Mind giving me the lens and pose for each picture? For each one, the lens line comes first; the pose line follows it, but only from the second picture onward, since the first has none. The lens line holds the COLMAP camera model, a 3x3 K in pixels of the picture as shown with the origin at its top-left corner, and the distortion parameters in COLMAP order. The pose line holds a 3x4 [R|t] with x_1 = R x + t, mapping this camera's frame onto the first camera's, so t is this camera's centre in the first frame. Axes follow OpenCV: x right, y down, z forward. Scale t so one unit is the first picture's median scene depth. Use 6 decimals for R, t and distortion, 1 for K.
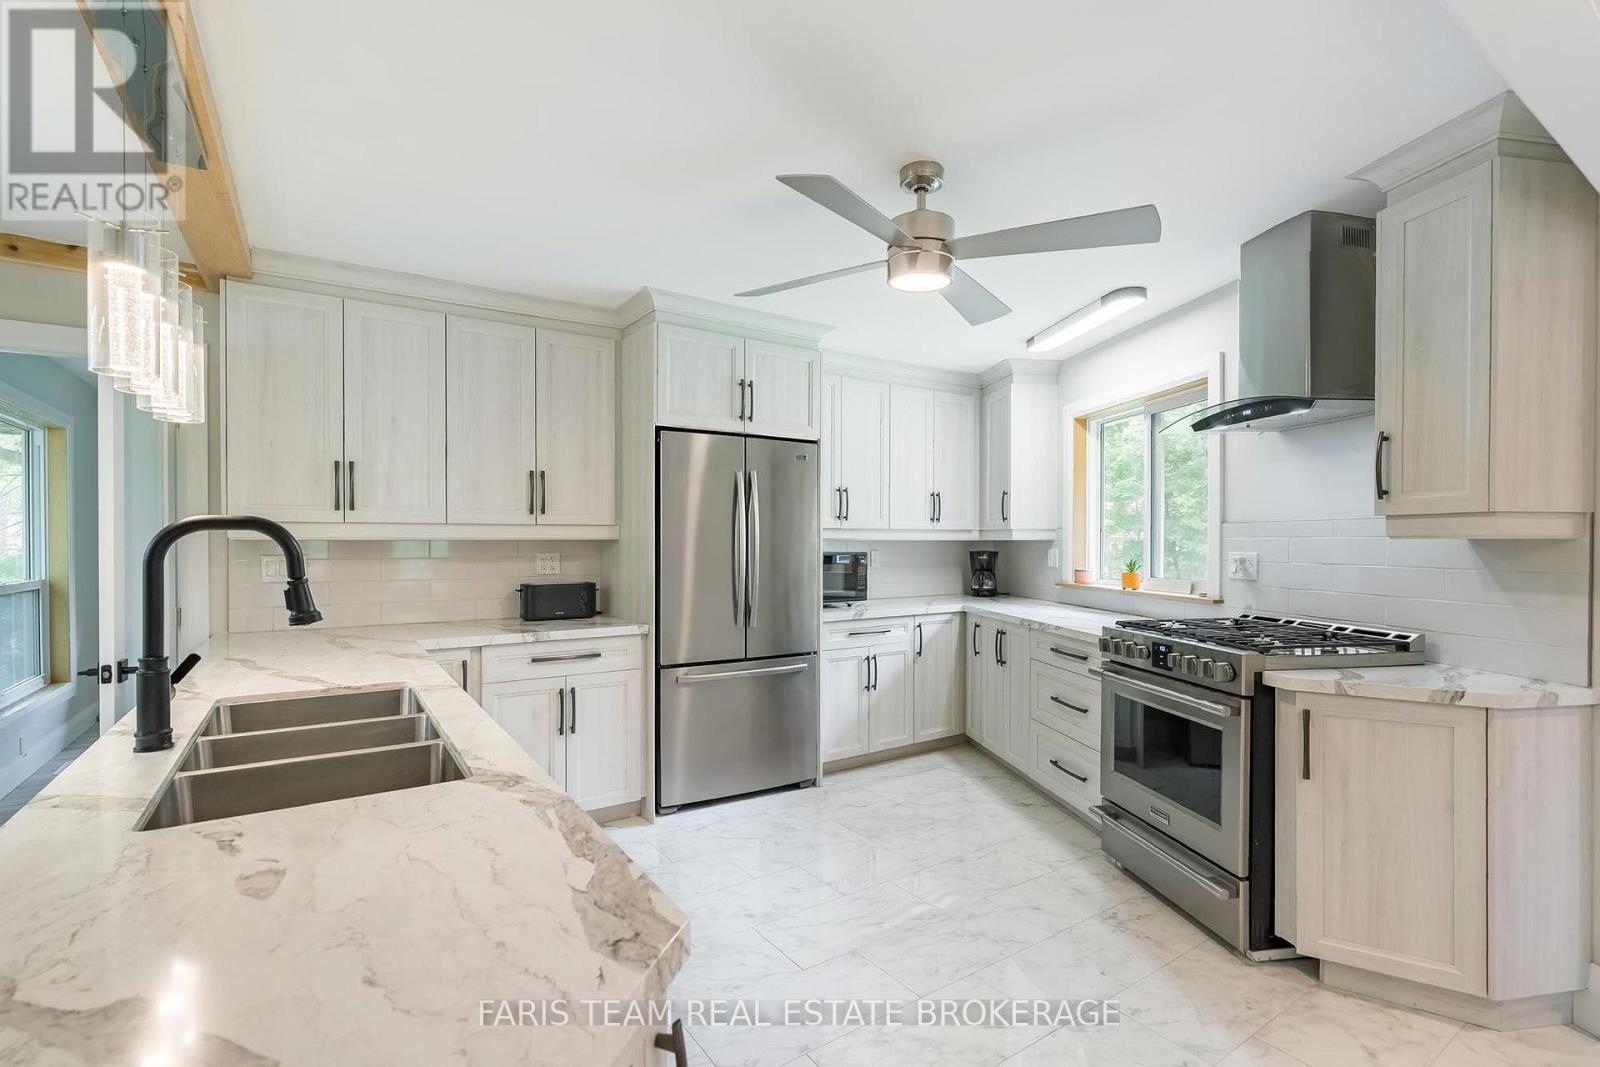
lens RADIAL K [[757.3, 0, 820.7], [0, 757.3, 542.2], [0, 0, 1]] dist [-0.000209, -0.000127]
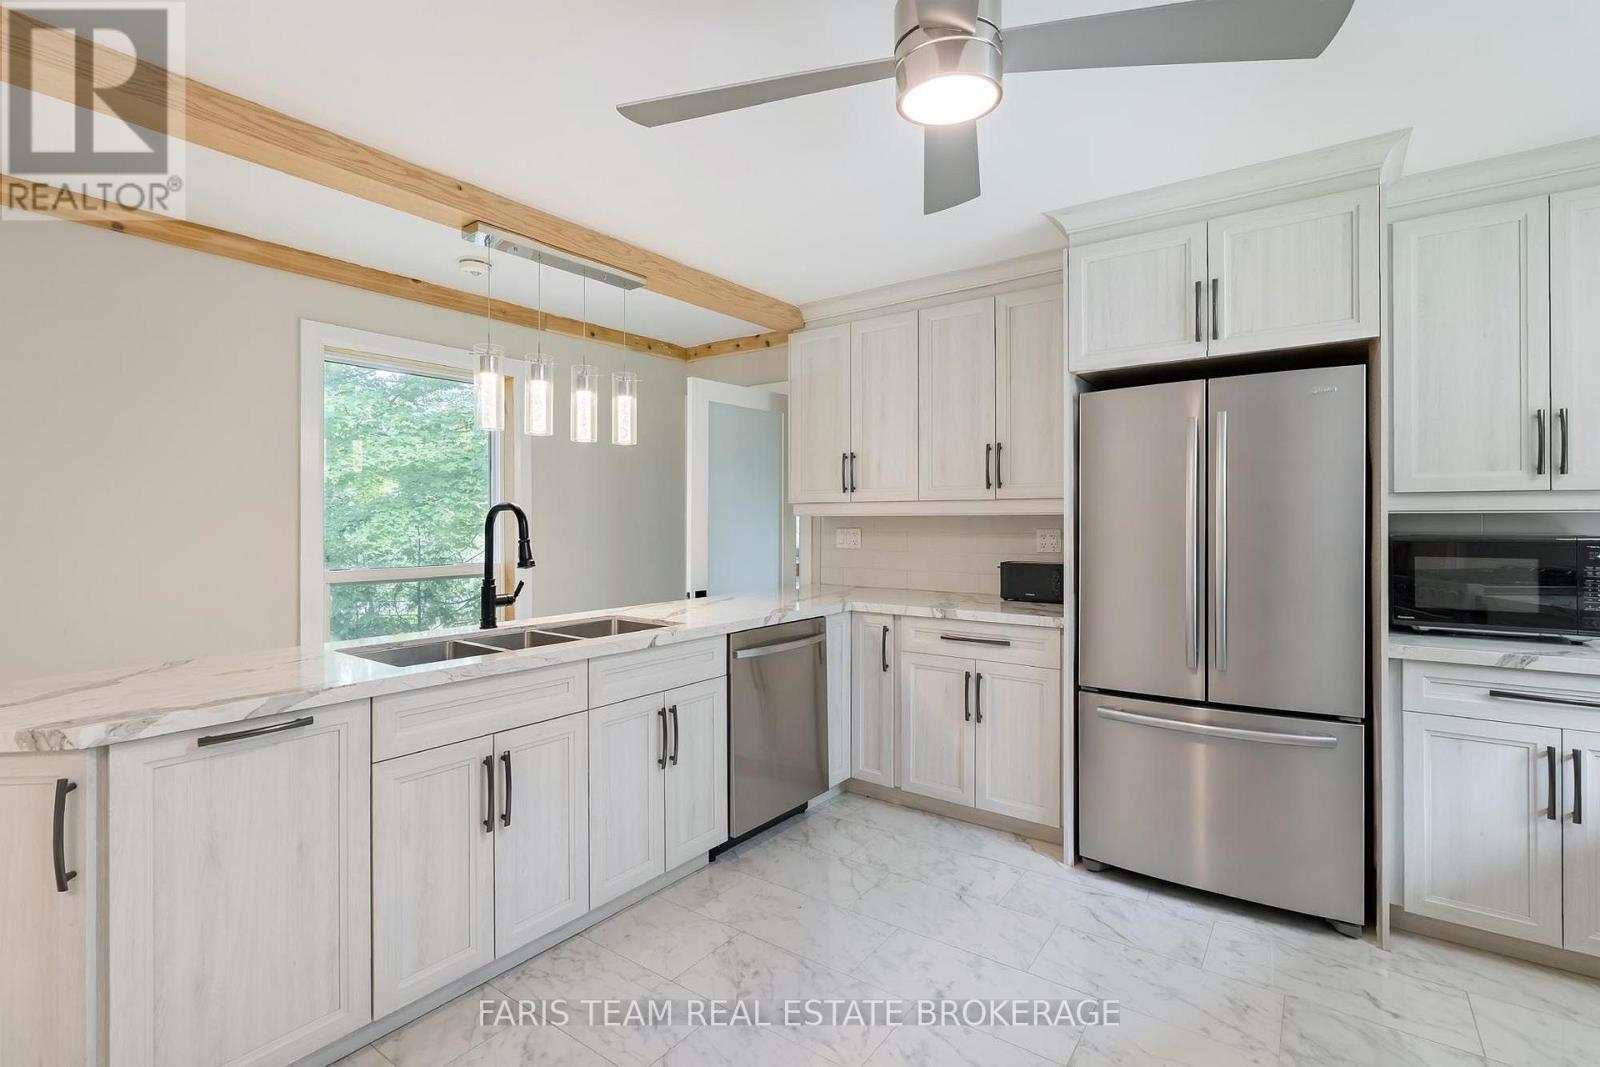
lens RADIAL K [[748.5, 0, 773.1], [0, 748.5, 509.6], [0, 0, 1]] dist [-0.001574, -0.000084]
pose [[0.316488, -0.011994, -0.948521, 0.436068], [-0.001024, 0.999915, -0.012986, 0.002141], [0.948596, 0.005081, 0.316449, 0.432352]]
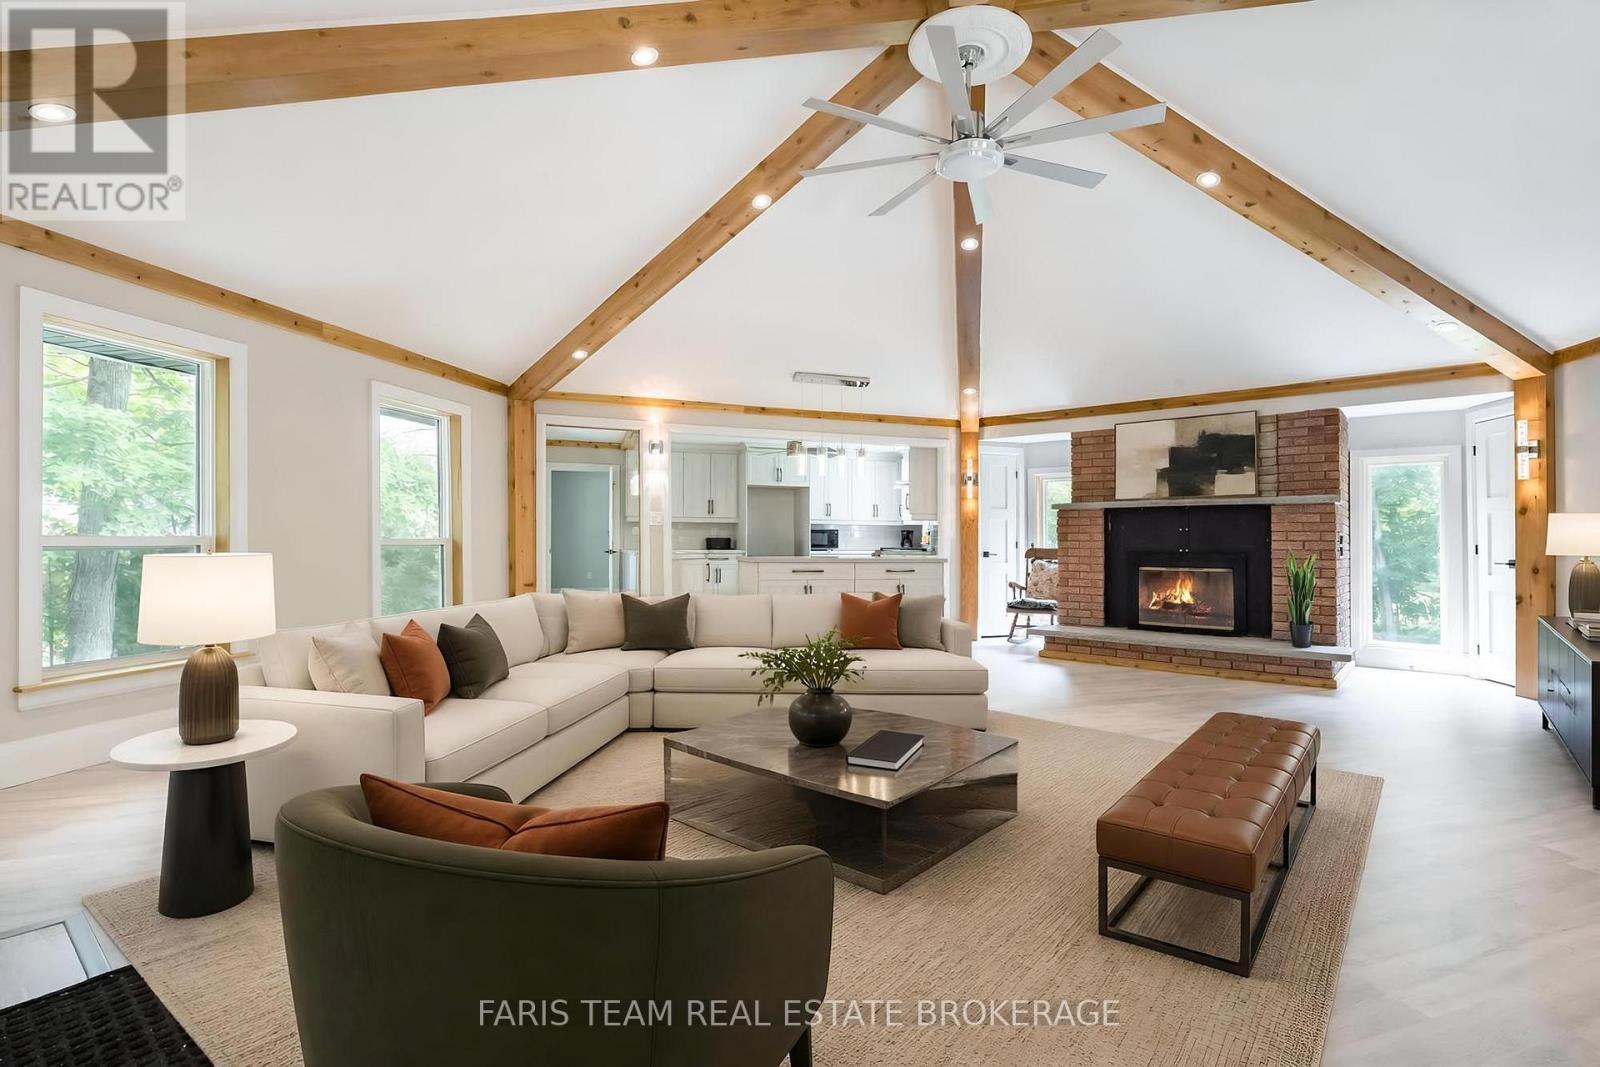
lens RADIAL K [[731.9, 0, 800.0], [0, 731.9, 533.5], [0, 0, 1]] dist [-0.000476, -0.000097]
pose [[0.962582, 0.006003, -0.270925, 0.750887], [-0.008216, 0.999941, -0.007035, 0.058043], [0.270866, 0.008998, 0.962575, -1.696824]]
